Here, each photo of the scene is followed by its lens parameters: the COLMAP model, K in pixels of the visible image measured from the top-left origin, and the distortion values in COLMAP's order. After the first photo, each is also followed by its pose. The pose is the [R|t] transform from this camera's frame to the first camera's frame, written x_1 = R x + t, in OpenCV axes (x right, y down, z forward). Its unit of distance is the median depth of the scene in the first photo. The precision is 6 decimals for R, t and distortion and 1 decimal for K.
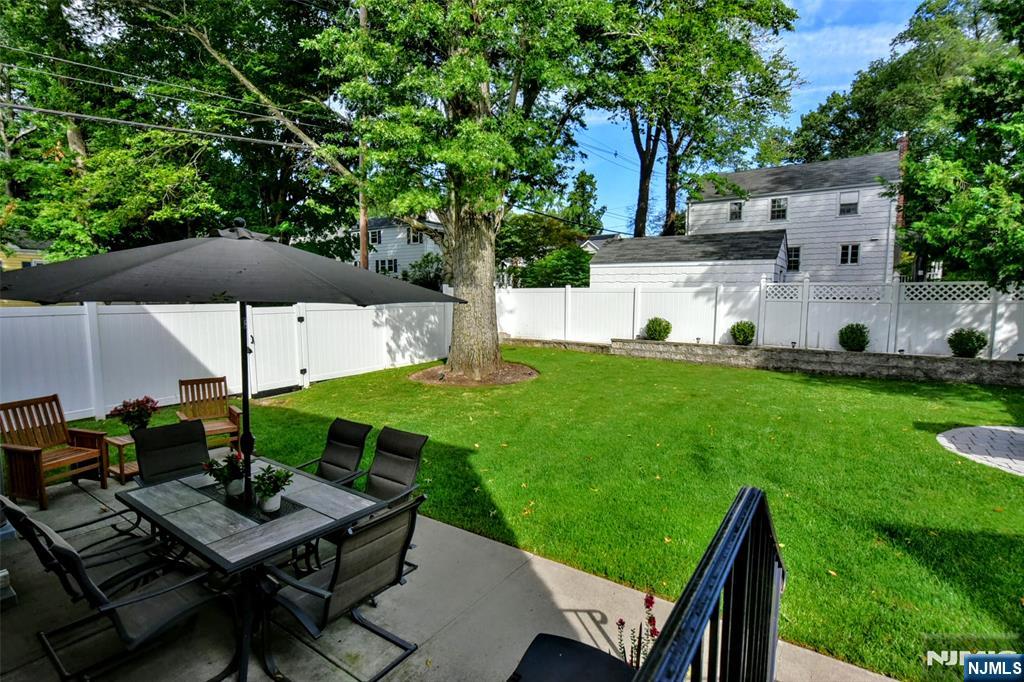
lens RADIAL K [[501.8, 0, 512.0], [0, 501.8, 341.0], [0, 0, 1]] dist [-0.003626, -0.001201]
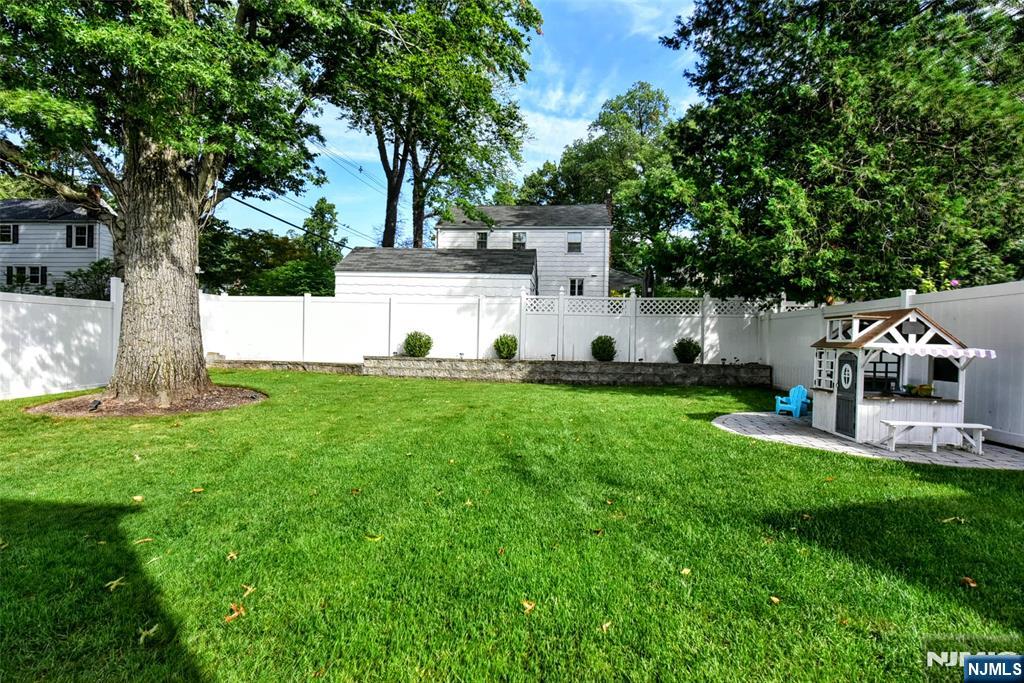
lens RADIAL K [[501.8, 0, 512.0], [0, 501.8, 341.5], [0, 0, 1]] dist [-0.003626, -0.001201]
pose [[0.874005, 0.010039, 0.485813, 0.009310], [0.033427, 0.996176, -0.080722, 0.050696], [-0.484765, 0.086791, 0.870328, 0.167015]]
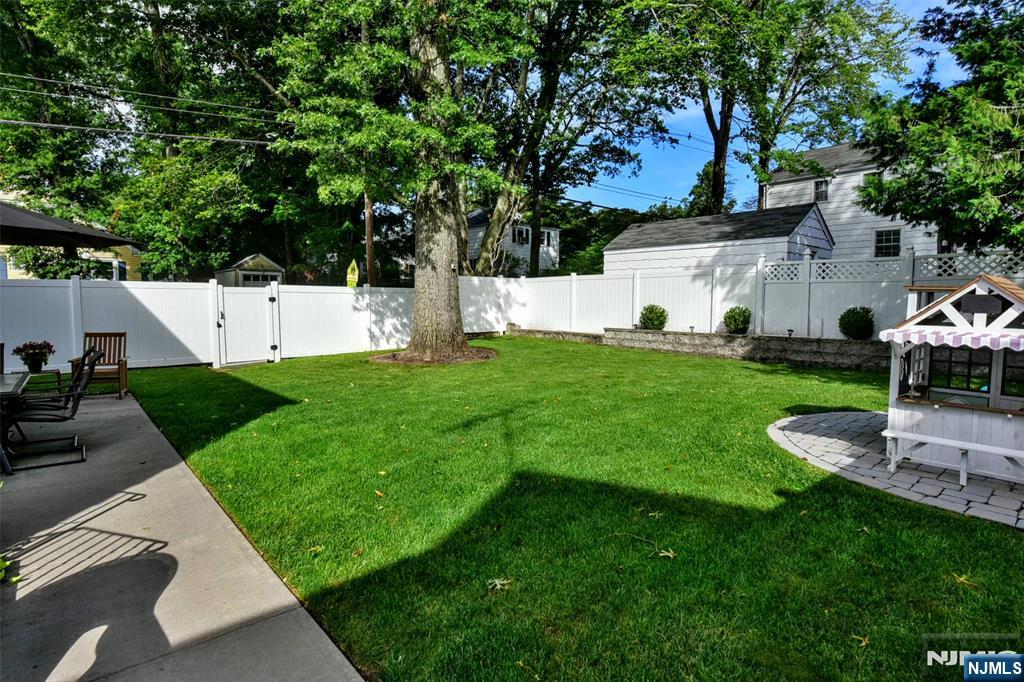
lens RADIAL K [[544.5, 0, 536.3], [0, 544.5, 325.1], [0, 0, 1]] dist [-0.002635, -0.000694]
pose [[0.968180, 0.009750, -0.250064, 0.355809], [-0.023925, 0.998270, -0.053708, 0.051430], [0.249108, 0.057982, 0.966739, -0.001712]]
